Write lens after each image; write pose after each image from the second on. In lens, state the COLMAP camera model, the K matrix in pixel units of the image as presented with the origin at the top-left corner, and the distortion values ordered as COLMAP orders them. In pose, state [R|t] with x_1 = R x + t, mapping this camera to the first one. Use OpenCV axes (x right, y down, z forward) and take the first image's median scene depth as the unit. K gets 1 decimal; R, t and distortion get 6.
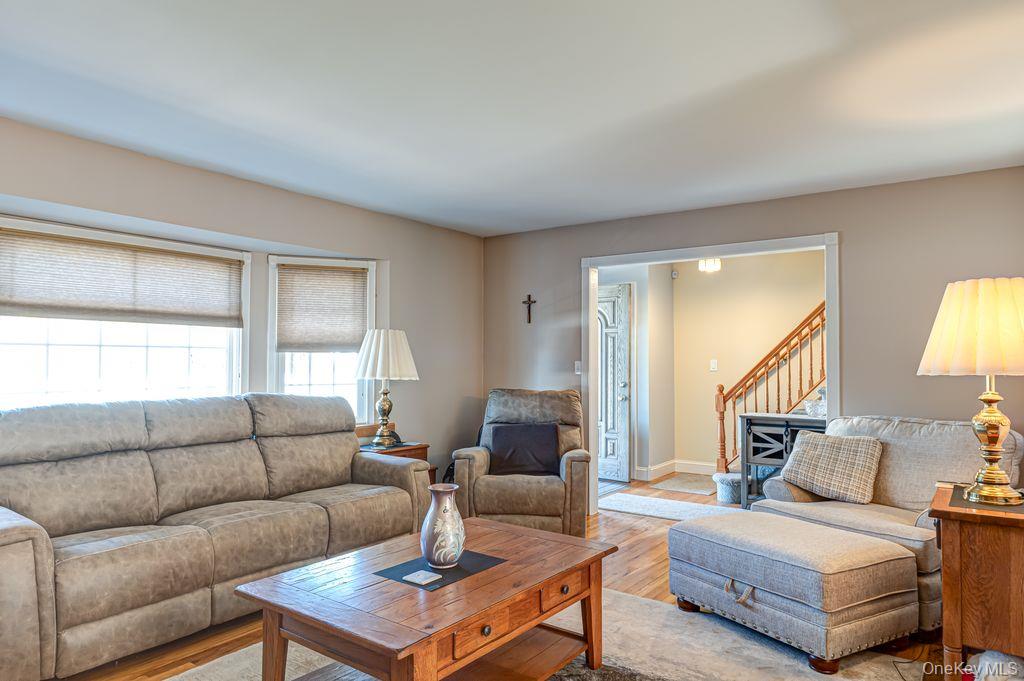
lens RADIAL K [[670.1, 0, 508.9], [0, 670.1, 339.0], [0, 0, 1]] dist [-0.007820, -0.001846]
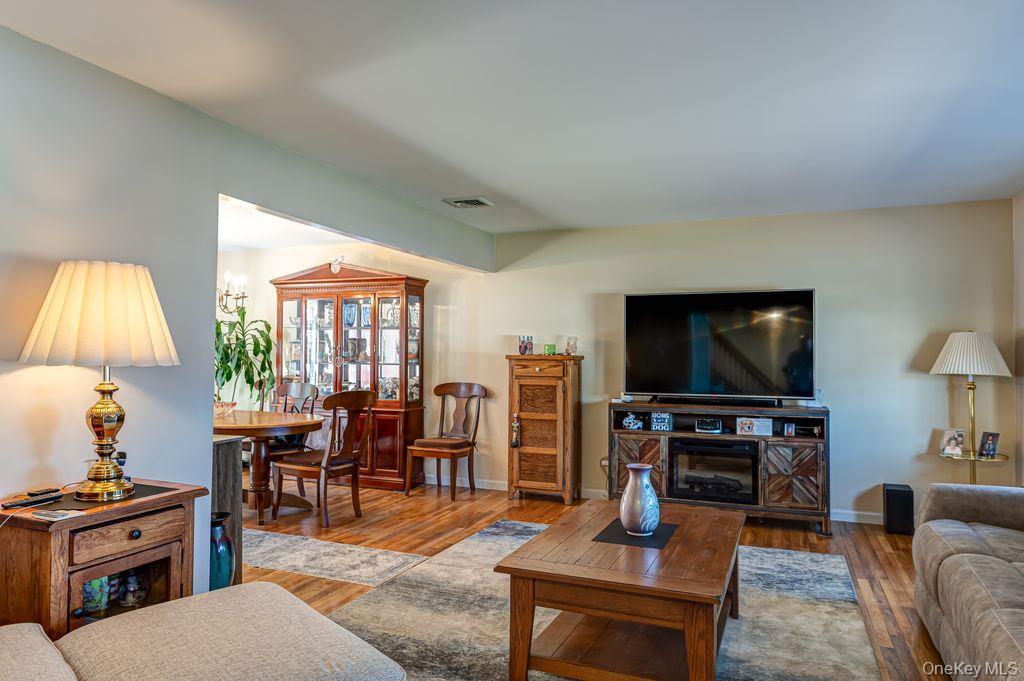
lens RADIAL K [[670.1, 0, 508.9], [0, 670.1, 339.0], [0, 0, 1]] dist [-0.007820, -0.001846]
pose [[-0.969386, -0.020629, -0.244674, 0.240972], [-0.006247, 0.998214, -0.059411, 0.043373], [0.245463, -0.056063, -0.967783, 1.253088]]
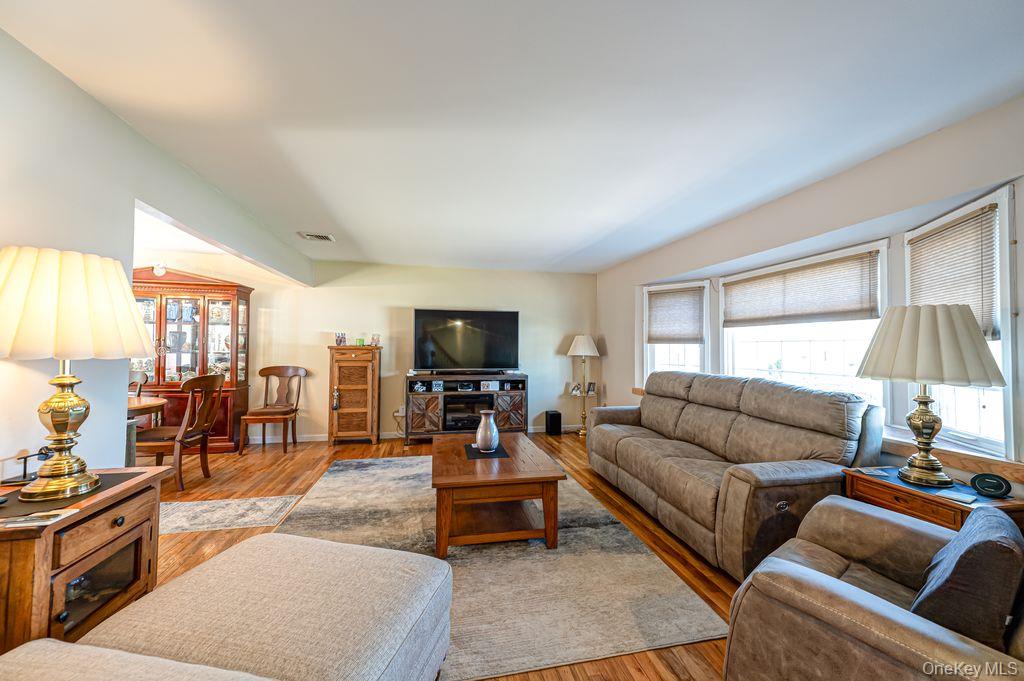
lens RADIAL K [[406.4, 0, 519.5], [0, 406.4, 337.2], [0, 0, 1]] dist [0.003454, -0.000166]
pose [[-0.650270, -0.031352, -0.759056, 0.449997], [0.013405, 0.998519, -0.052726, 0.039664], [0.759585, -0.044461, -0.648886, 1.124408]]
